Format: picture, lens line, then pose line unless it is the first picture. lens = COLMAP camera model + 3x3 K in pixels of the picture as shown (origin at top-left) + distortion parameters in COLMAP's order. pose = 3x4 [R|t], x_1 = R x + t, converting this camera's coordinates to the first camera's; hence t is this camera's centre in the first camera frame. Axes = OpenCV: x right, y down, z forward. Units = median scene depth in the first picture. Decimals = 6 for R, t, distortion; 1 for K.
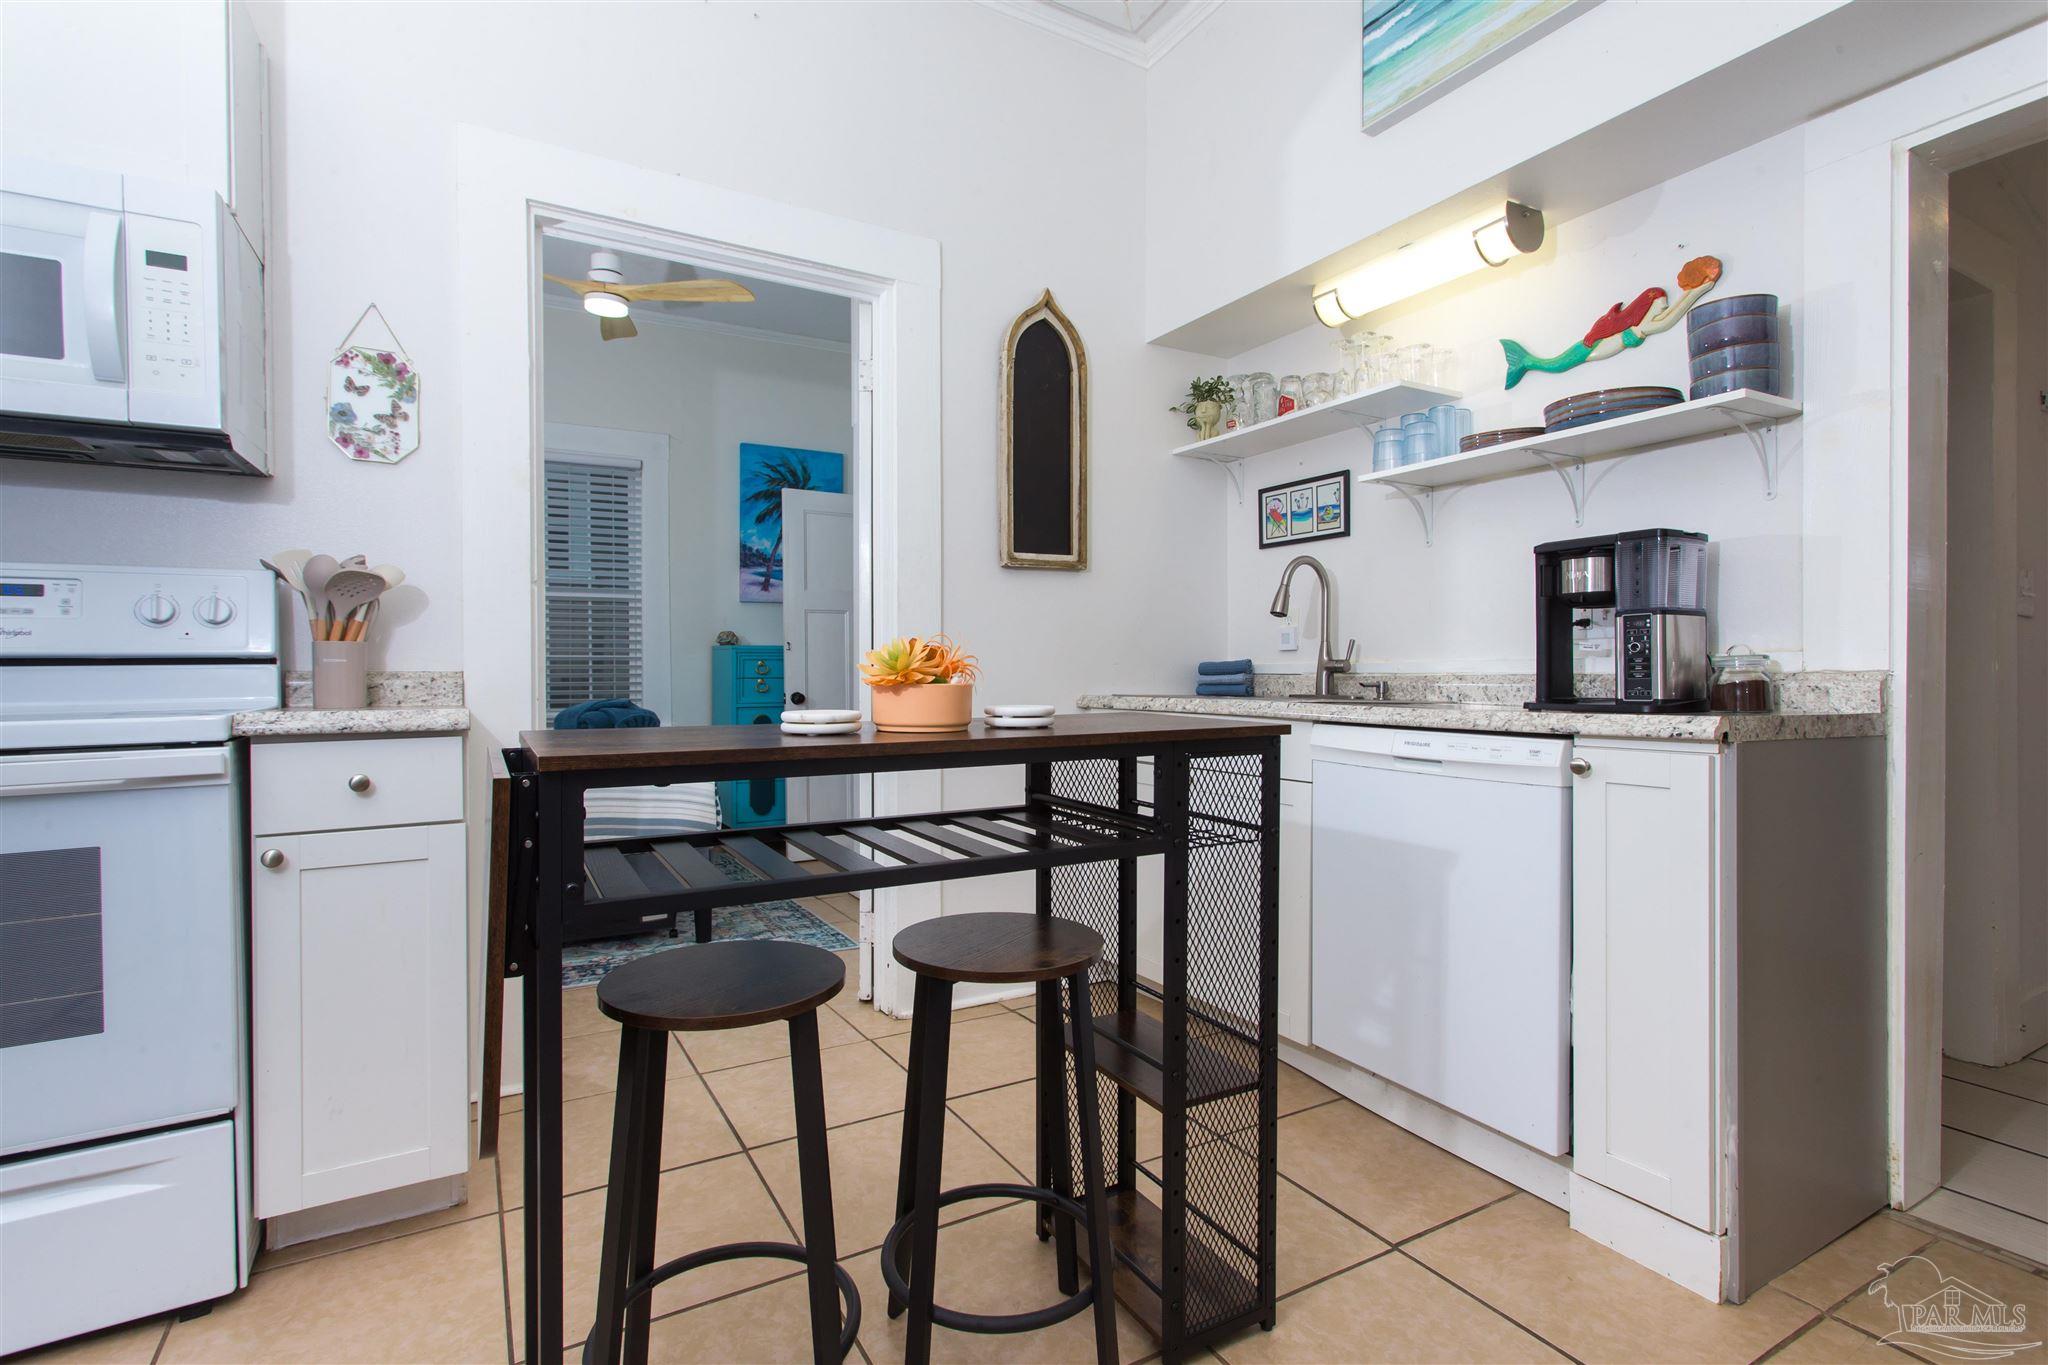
lens RADIAL K [[978.8, 0, 1023.3], [0, 978.8, 678.0], [0, 0, 1]] dist [-0.000520, -0.000013]
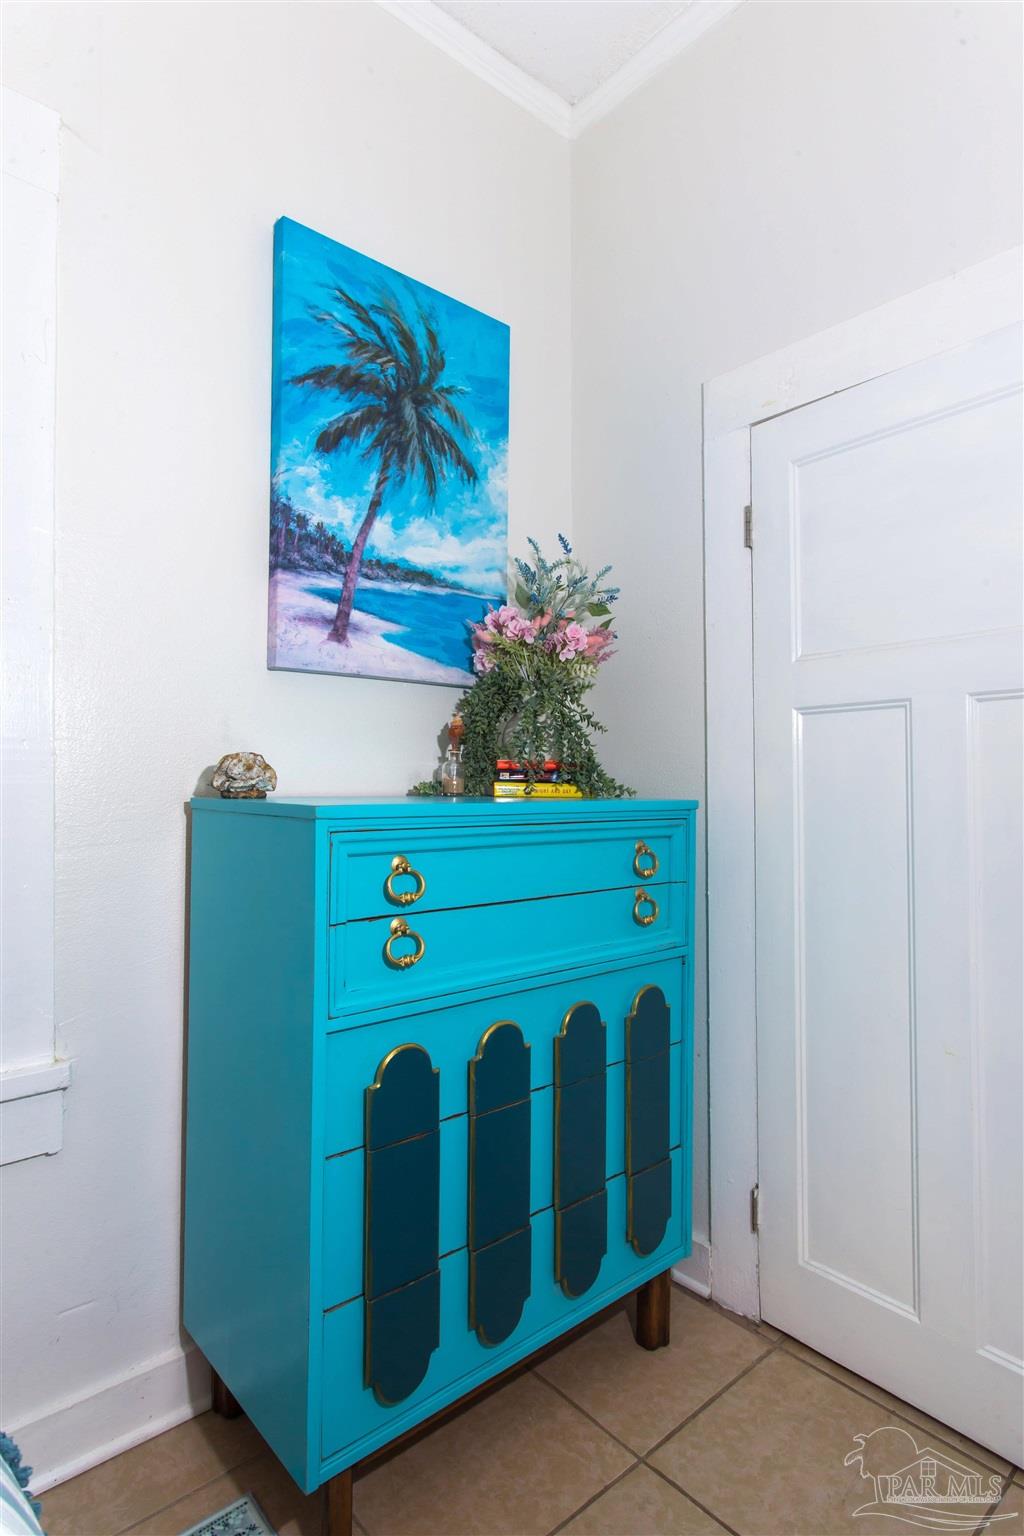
lens RADIAL K [[816.0, 0, 513.6], [0, 816.0, 767.7], [0, 0, 1]] dist [0.002765, 0.000355]
pose [[0.979759, 0.010123, 0.199925, -0.260644], [-0.003516, 0.999437, -0.033374, -0.033538], [-0.200150, 0.031995, 0.979243, 0.698106]]
